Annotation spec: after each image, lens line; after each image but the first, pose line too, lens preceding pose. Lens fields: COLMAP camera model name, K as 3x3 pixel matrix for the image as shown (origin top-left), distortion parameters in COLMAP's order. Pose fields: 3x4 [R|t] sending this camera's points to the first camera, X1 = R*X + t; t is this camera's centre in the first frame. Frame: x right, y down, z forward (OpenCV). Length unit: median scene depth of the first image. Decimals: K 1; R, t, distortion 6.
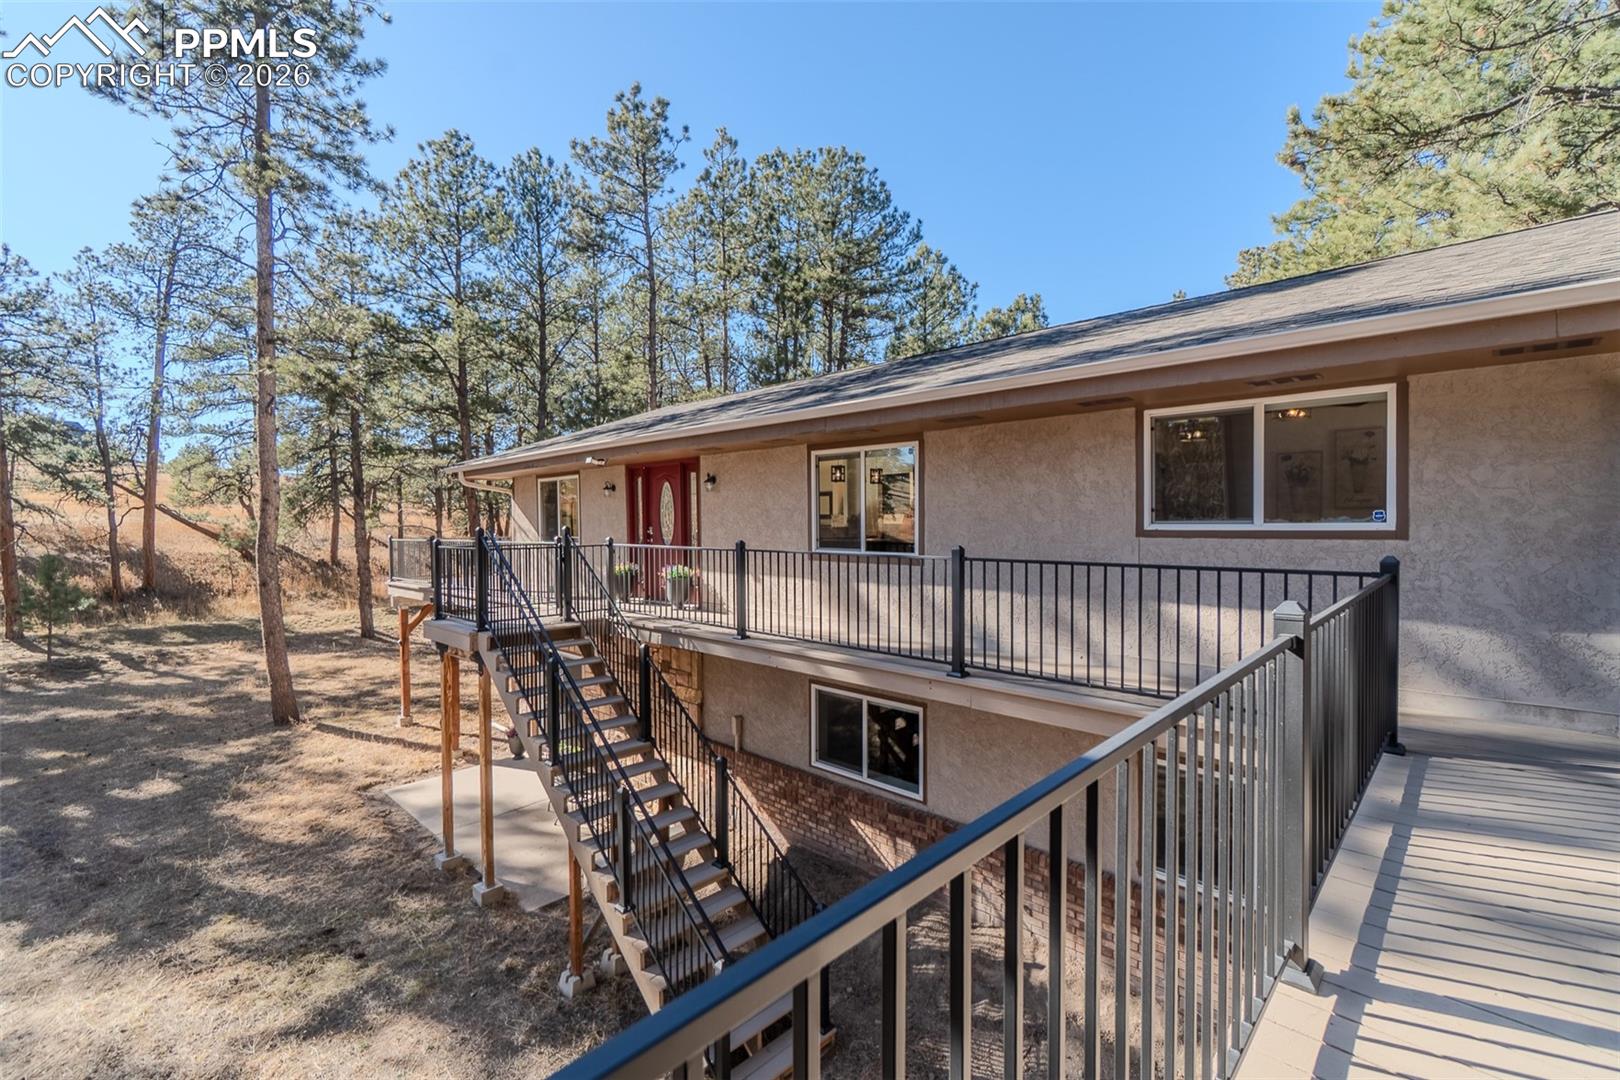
lens RADIAL K [[705.7, 0, 802.9], [0, 705.7, 527.1], [0, 0, 1]] dist [-0.000008, -0.000044]
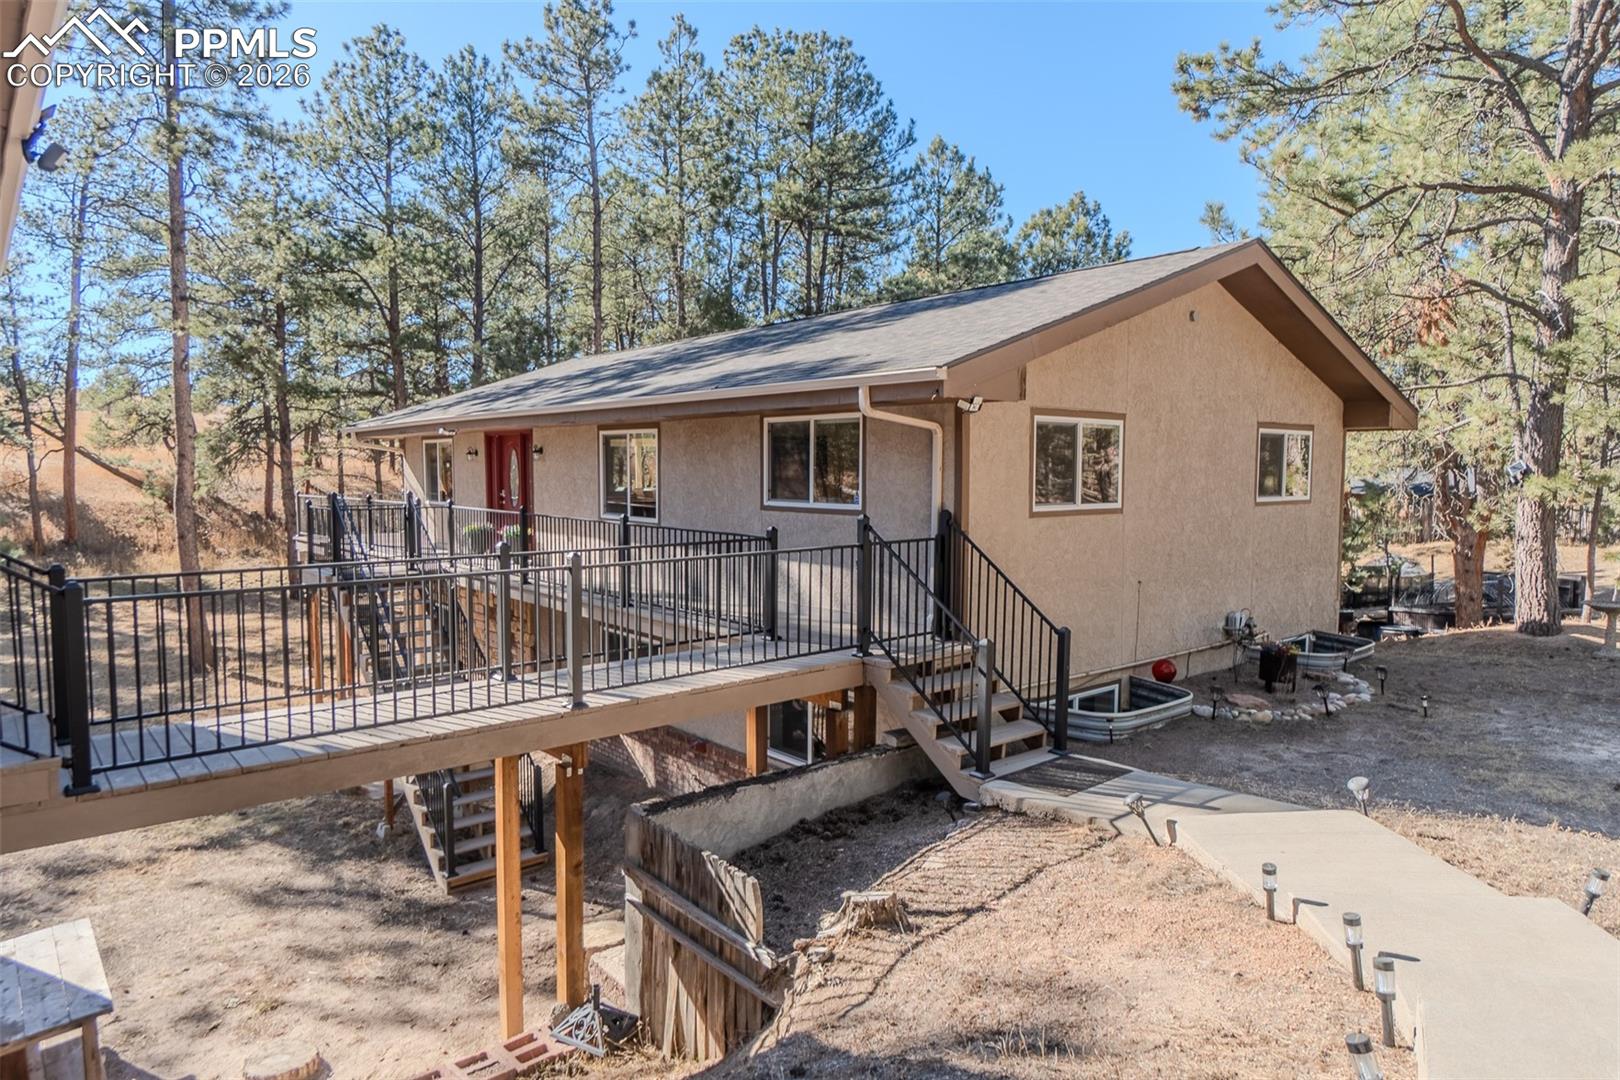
lens RADIAL K [[983.0, 0, 810.1], [0, 983.0, 521.6], [0, 0, 1]] dist [-0.003550, 0.004274]
pose [[0.995297, 0.016562, -0.095448, 0.161966], [-0.011997, 0.998765, 0.048206, -0.012233], [0.096129, -0.046834, 0.994266, -0.190732]]
